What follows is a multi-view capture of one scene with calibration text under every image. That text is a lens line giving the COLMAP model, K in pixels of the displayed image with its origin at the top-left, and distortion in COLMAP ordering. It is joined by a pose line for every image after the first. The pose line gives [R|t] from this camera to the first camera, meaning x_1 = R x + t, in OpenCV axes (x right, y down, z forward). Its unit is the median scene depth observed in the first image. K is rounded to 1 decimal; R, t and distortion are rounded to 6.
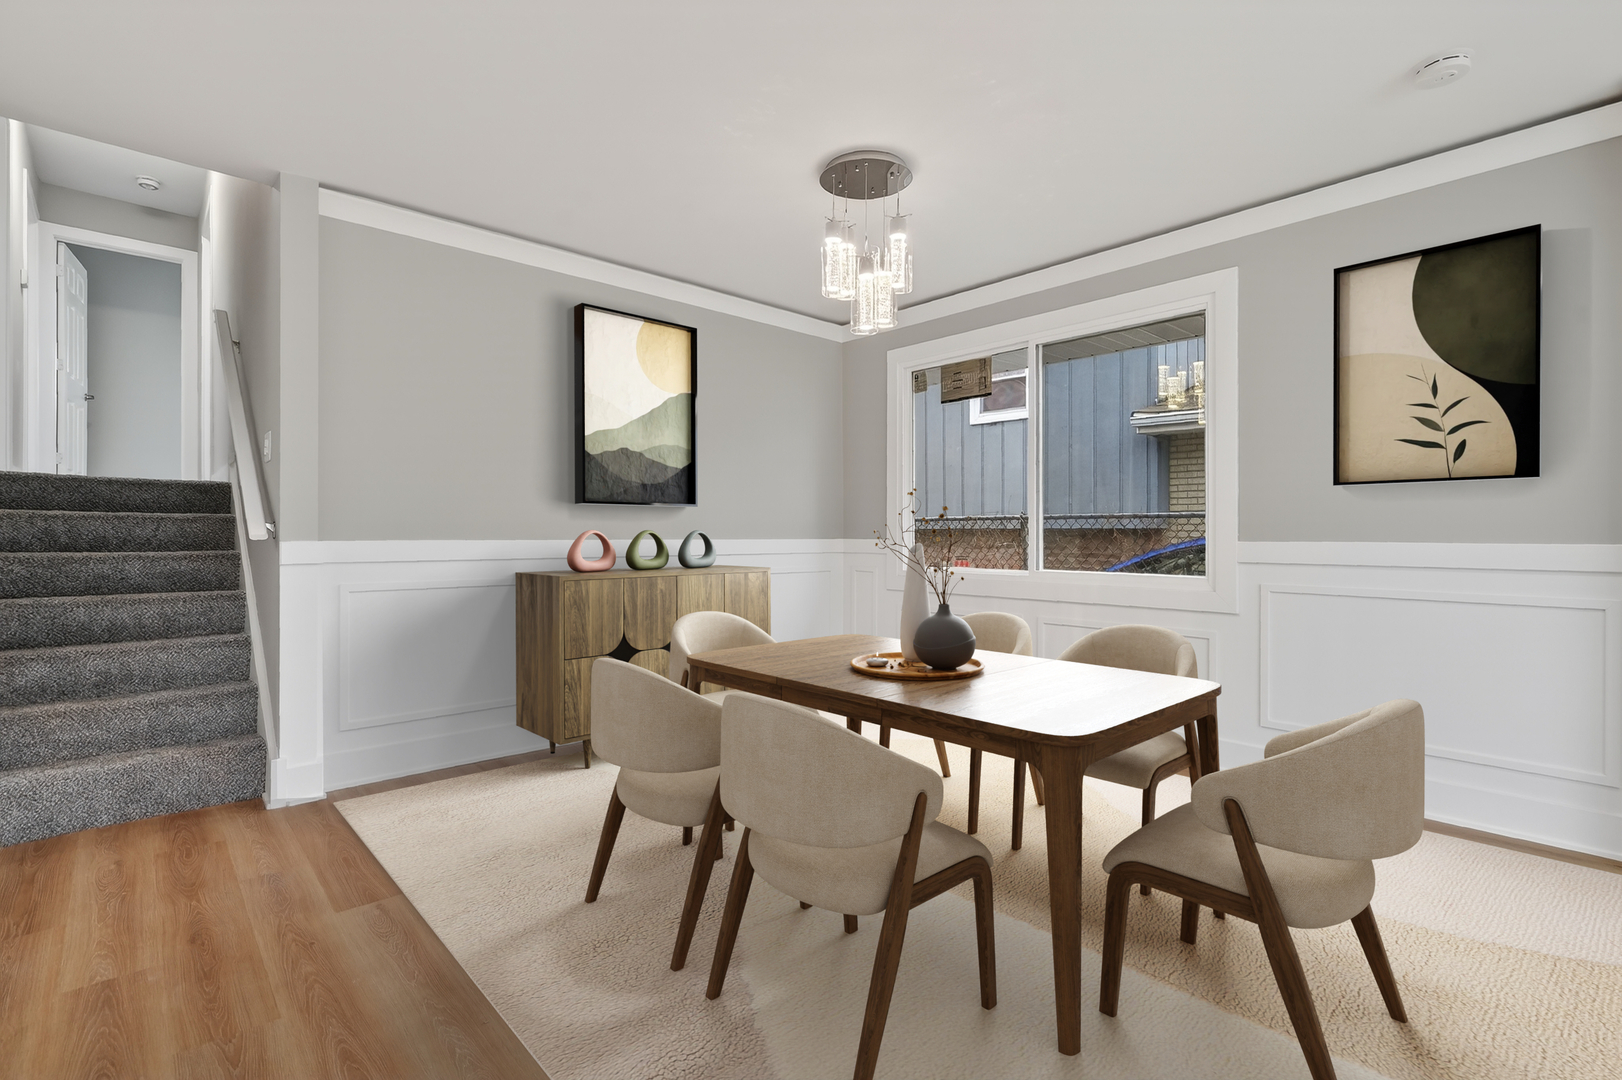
lens RADIAL K [[734.0, 0, 811.1], [0, 734.0, 529.5], [0, 0, 1]] dist [-0.002136, -0.000218]
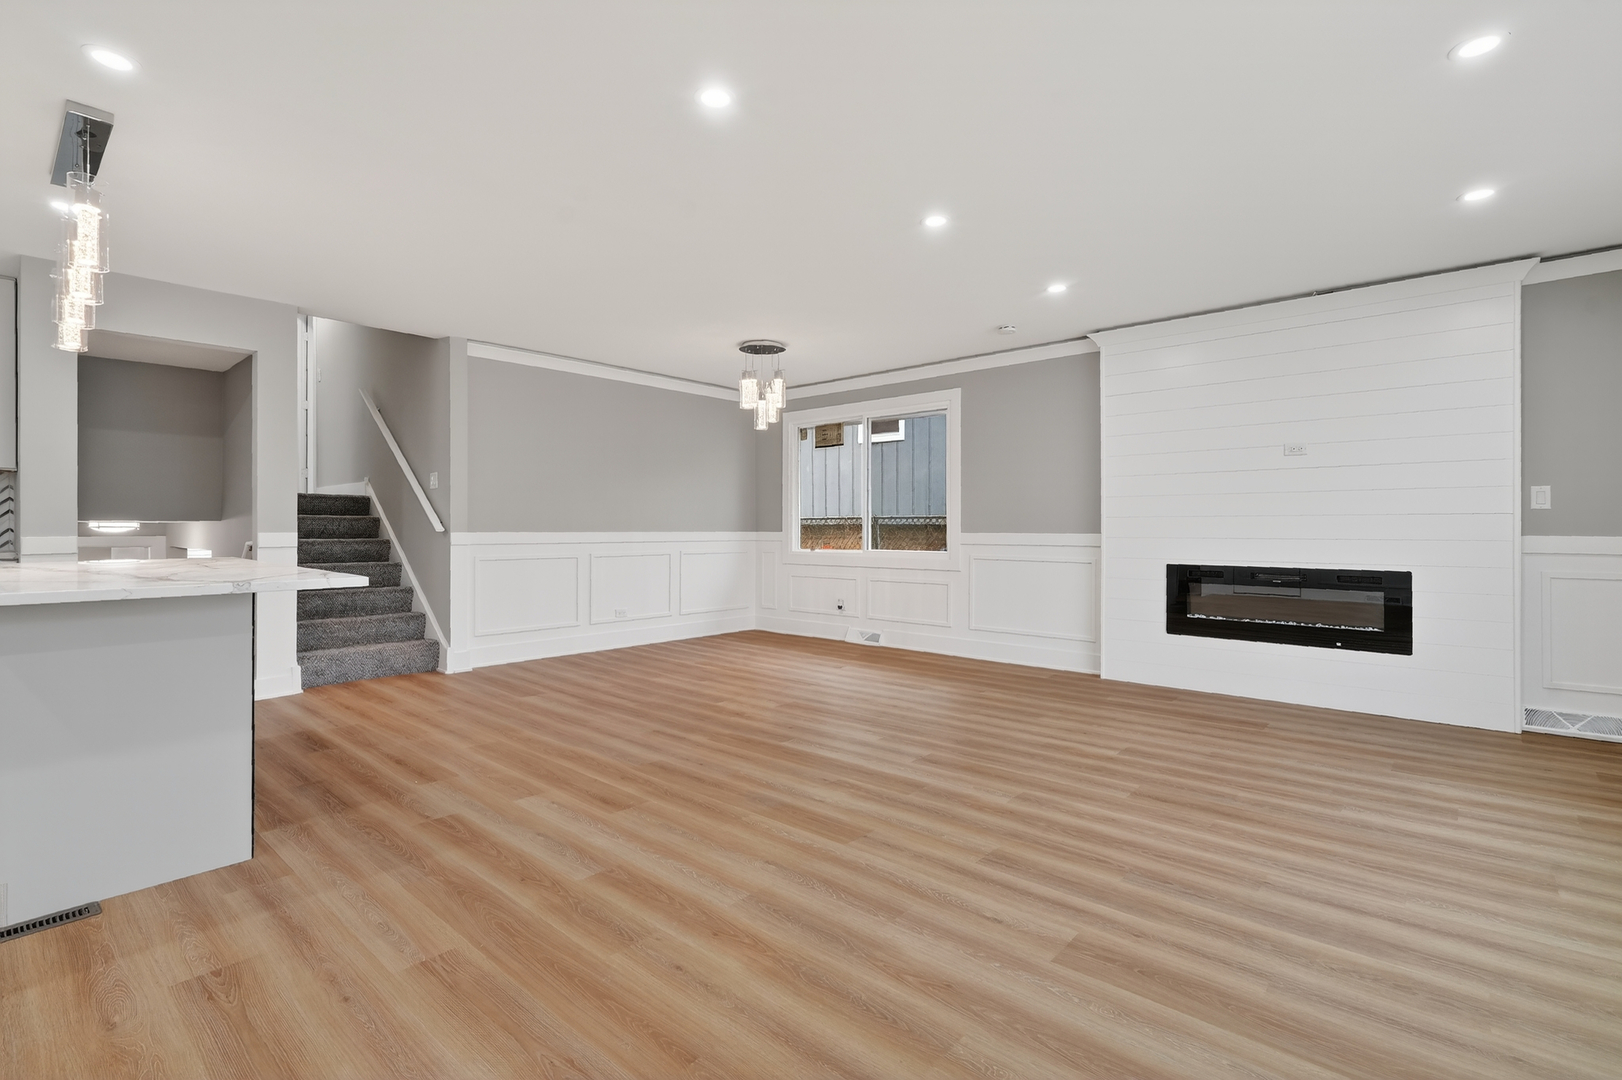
lens RADIAL K [[734.0, 0, 811.1], [0, 734.0, 529.5], [0, 0, 1]] dist [-0.002136, -0.000218]
pose [[0.994780, -0.000138, 0.102044, 0.002973], [-0.000697, 0.999966, 0.008156, -0.005884], [-0.102041, -0.008184, 0.994747, -0.822515]]
